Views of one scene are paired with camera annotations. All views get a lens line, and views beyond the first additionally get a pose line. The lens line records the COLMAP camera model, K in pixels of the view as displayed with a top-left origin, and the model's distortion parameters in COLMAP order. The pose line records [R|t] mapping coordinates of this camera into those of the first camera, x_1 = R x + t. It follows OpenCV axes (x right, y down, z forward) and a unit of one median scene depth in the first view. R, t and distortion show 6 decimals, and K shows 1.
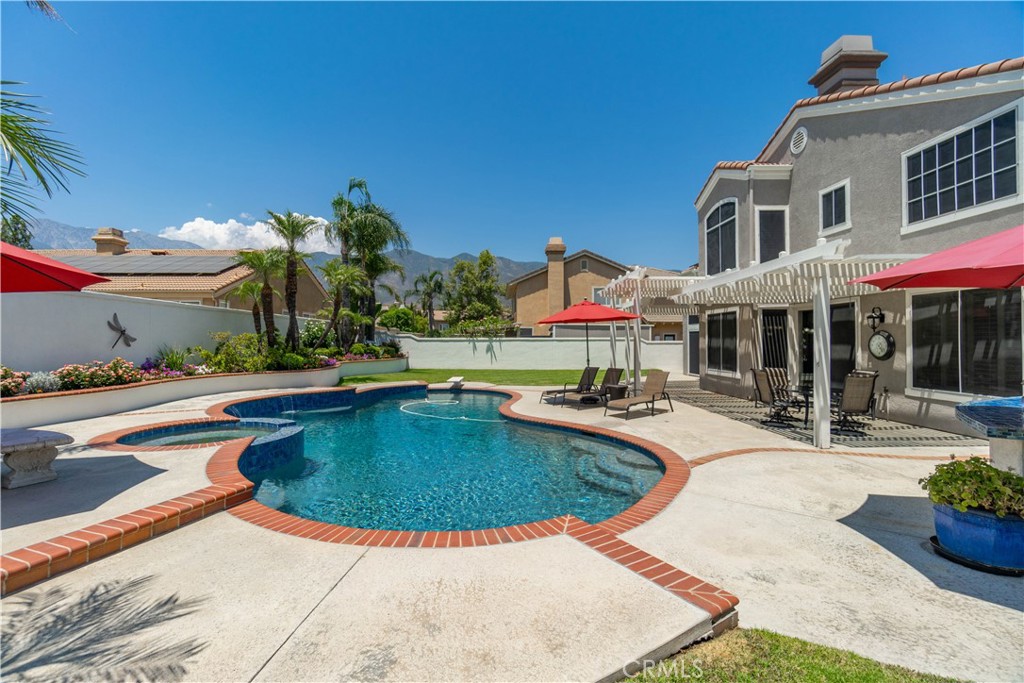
lens RADIAL K [[440.2, 0, 502.1], [0, 440.2, 337.7], [0, 0, 1]] dist [-0.007447, 0.002584]
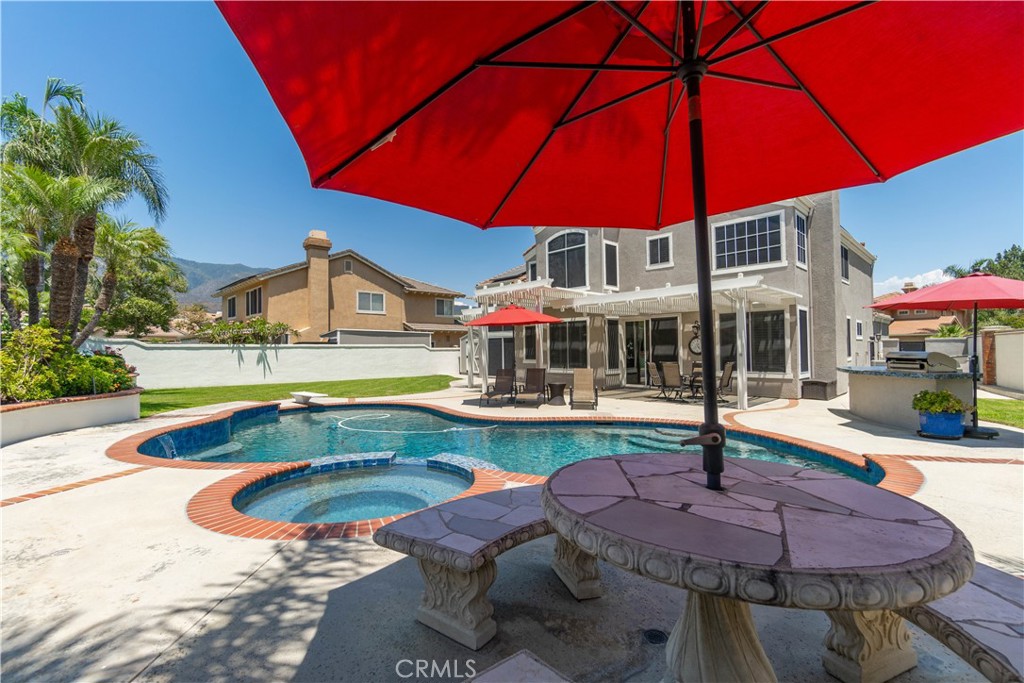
lens RADIAL K [[440.2, 0, 511.0], [0, 440.2, 339.1], [0, 0, 1]] dist [-0.007447, 0.002584]
pose [[0.732261, 0.009805, 0.680954, -0.542521], [0.004251, 0.999811, -0.018968, 0.018392], [-0.681011, 0.016785, 0.732081, 0.259610]]
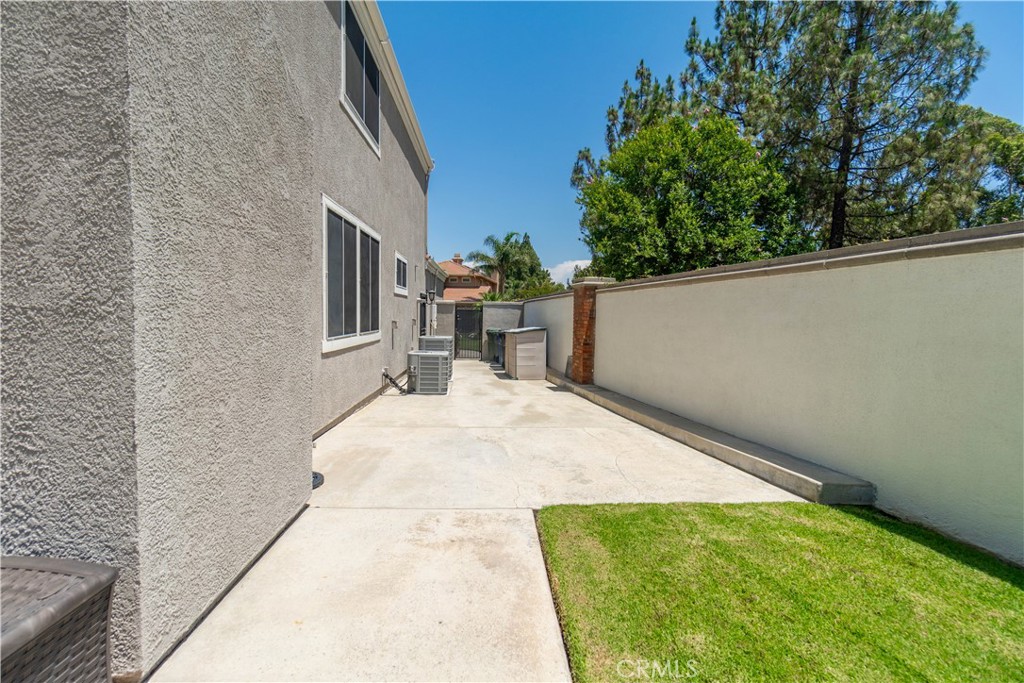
lens RADIAL K [[440.2, 0, 523.2], [0, 440.2, 346.8], [0, 0, 1]] dist [-0.007447, 0.002584]
pose [[-0.076211, -0.070472, 0.994598, 0.740363], [-0.023344, 0.997352, 0.068878, 0.029649], [-0.996818, -0.017968, -0.077654, 0.414261]]
